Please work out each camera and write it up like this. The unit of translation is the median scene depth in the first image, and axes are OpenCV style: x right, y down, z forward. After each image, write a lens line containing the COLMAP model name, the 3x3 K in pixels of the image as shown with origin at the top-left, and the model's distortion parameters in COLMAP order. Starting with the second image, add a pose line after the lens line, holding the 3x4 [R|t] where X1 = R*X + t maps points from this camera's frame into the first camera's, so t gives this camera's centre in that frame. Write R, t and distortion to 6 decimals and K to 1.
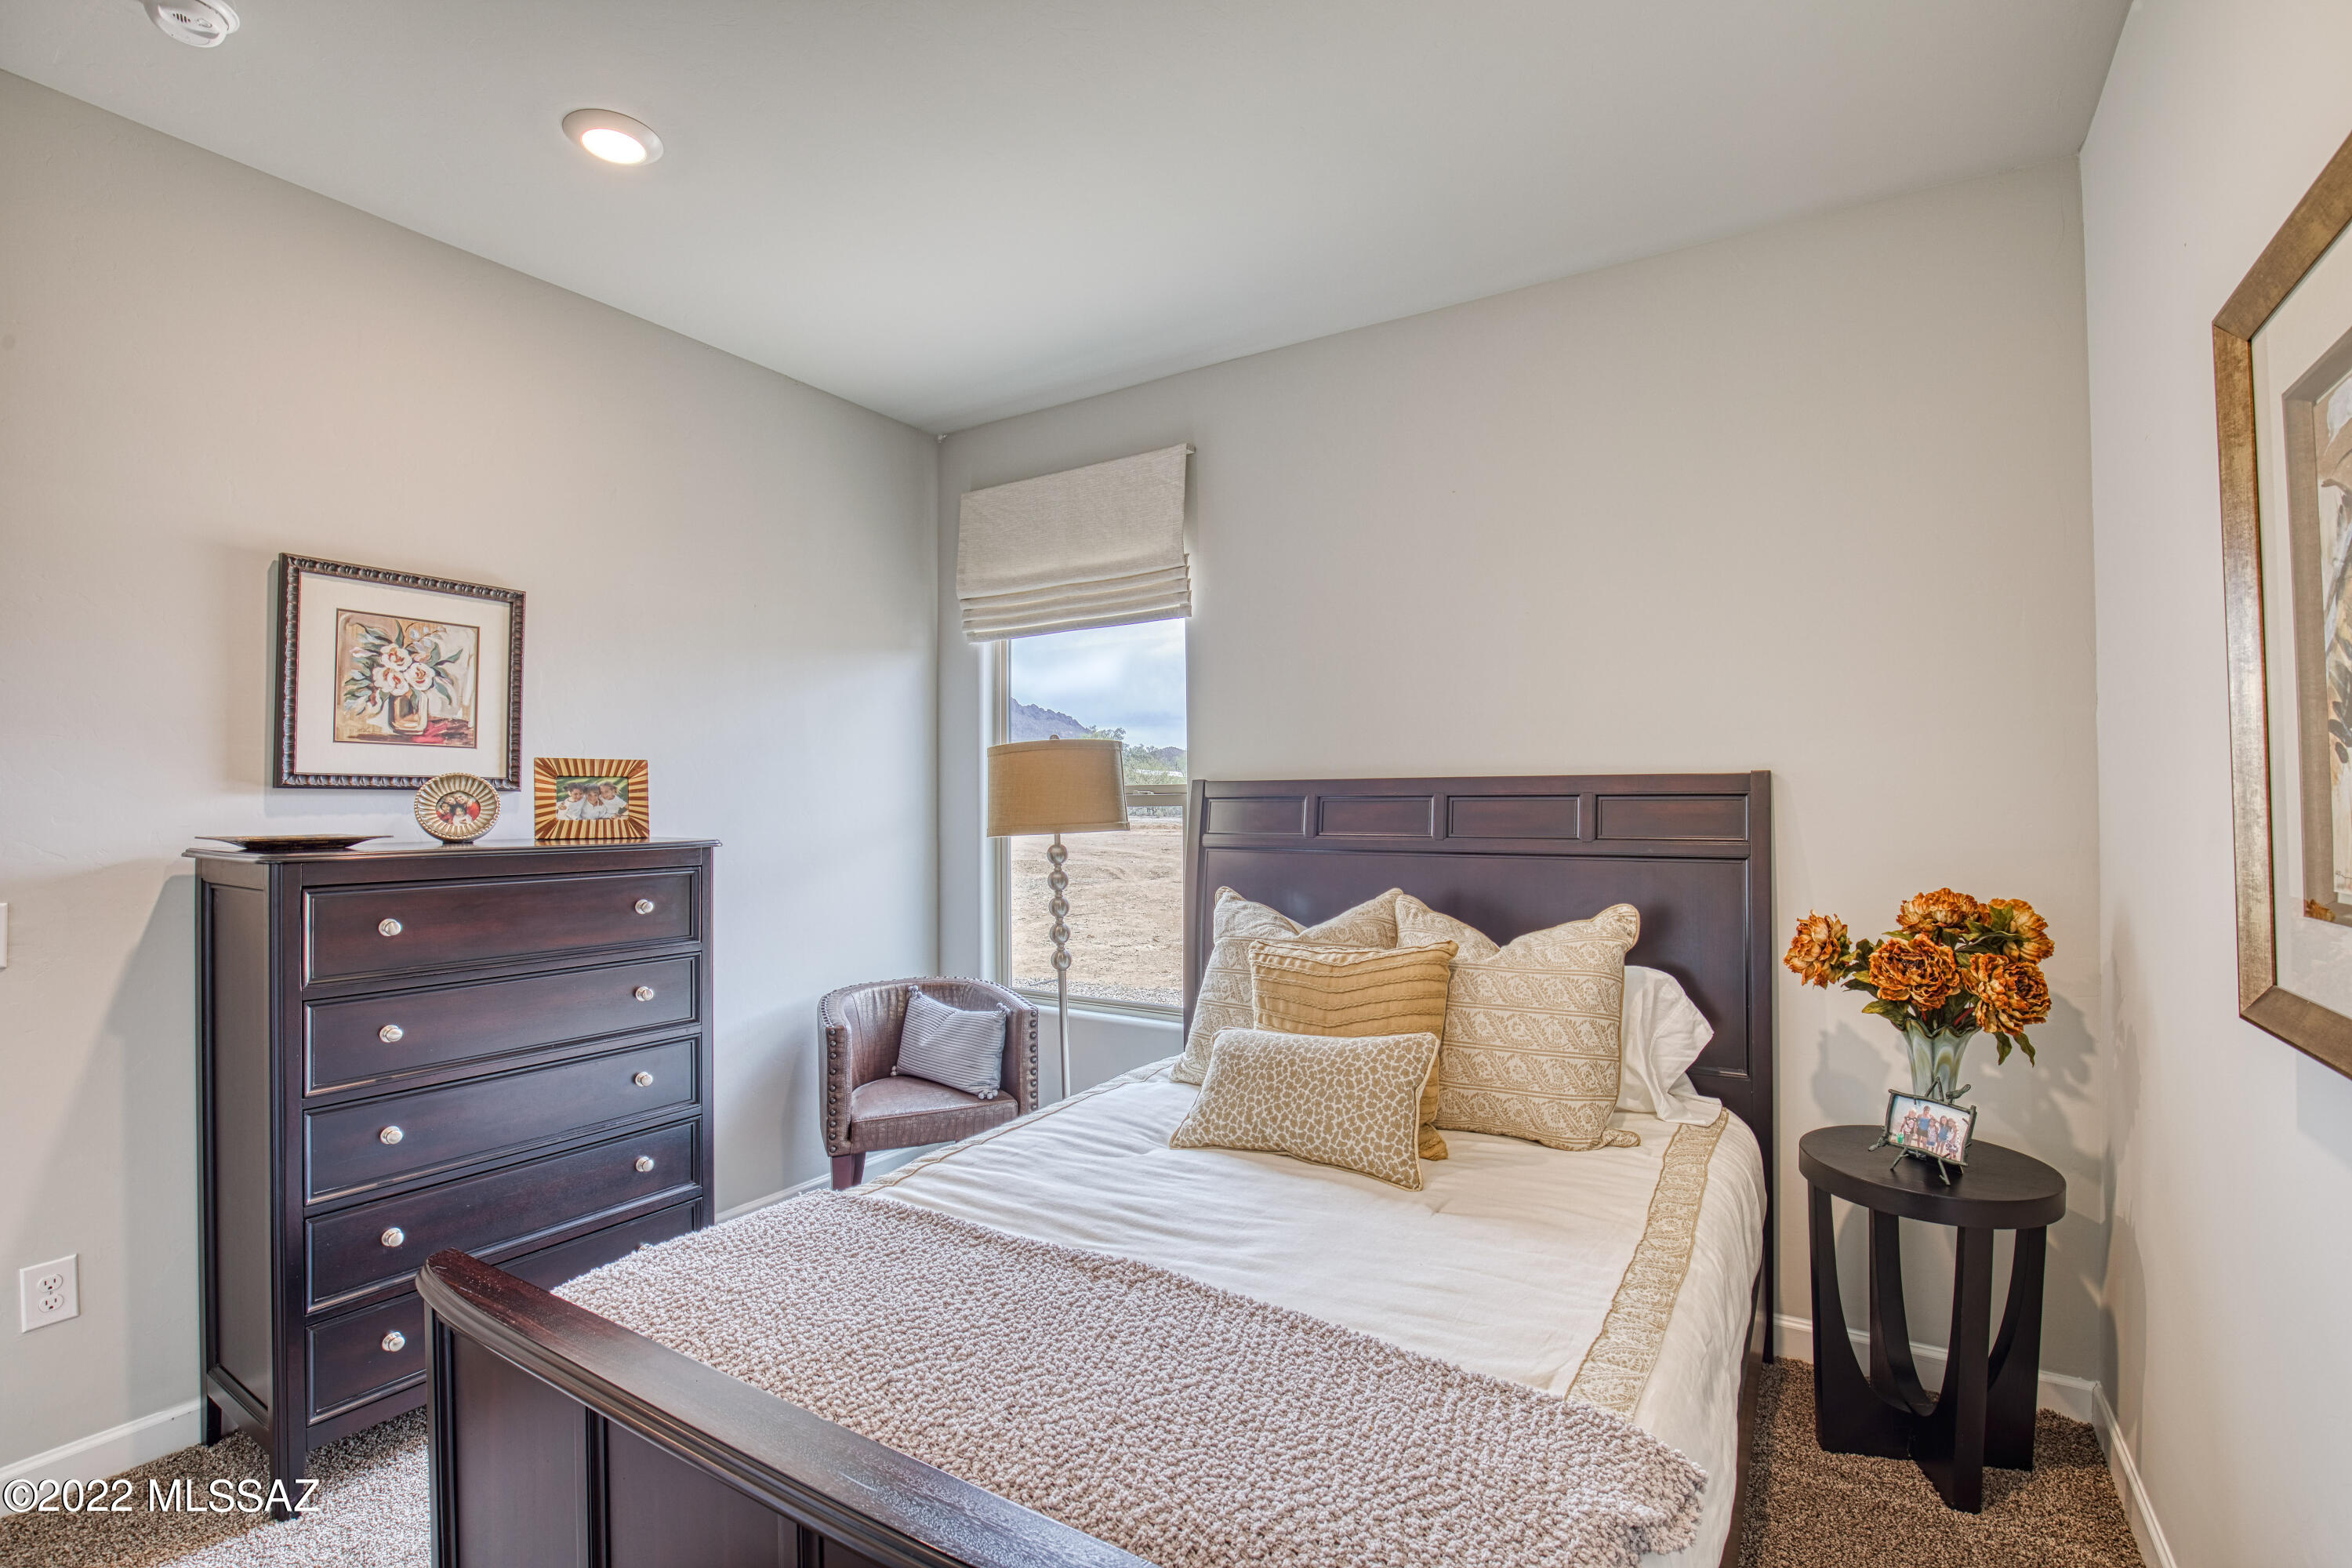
lens RADIAL K [[1084.4, 0, 1192.2], [0, 1084.4, 786.2], [0, 0, 1]] dist [-0.033241, 0.000162]
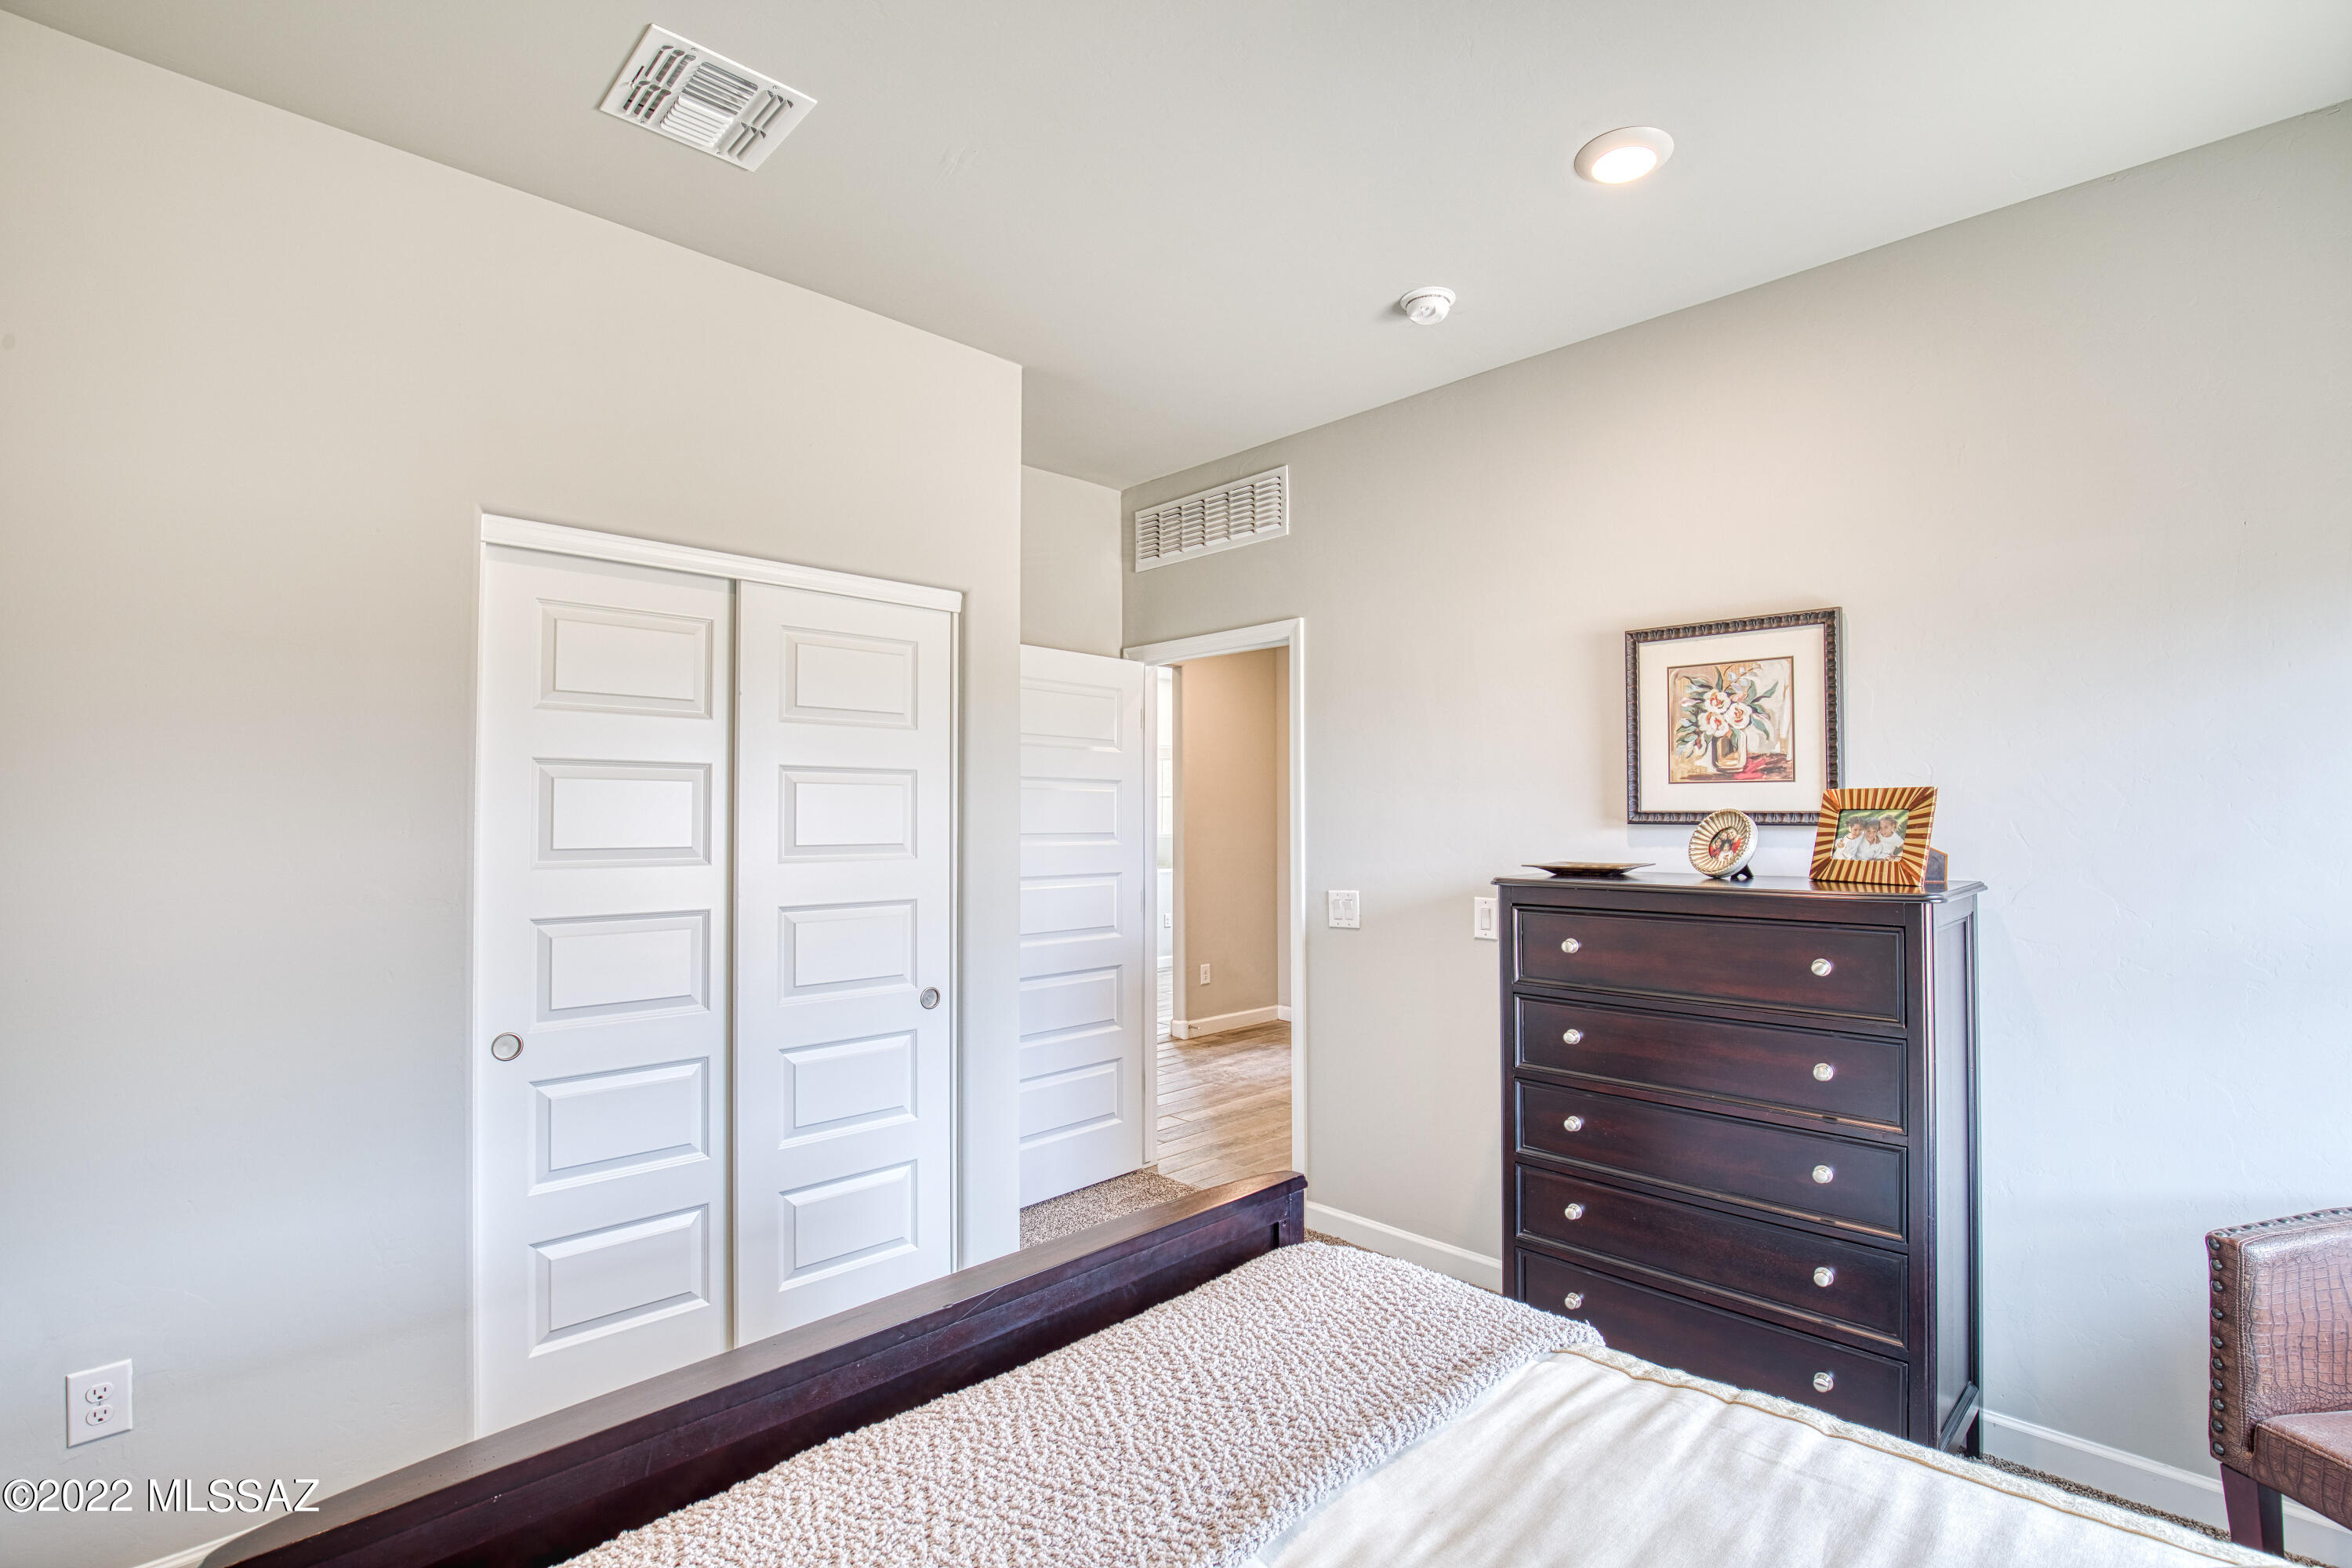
lens RADIAL K [[1084.4, 0, 1192.2], [0, 1084.4, 786.2], [0, 0, 1]] dist [-0.033241, 0.000162]
pose [[-0.260028, -0.024094, -0.965300, 0.429744], [0.018156, 0.999390, -0.029836, -0.012770], [0.965430, -0.025284, -0.259432, 0.764063]]
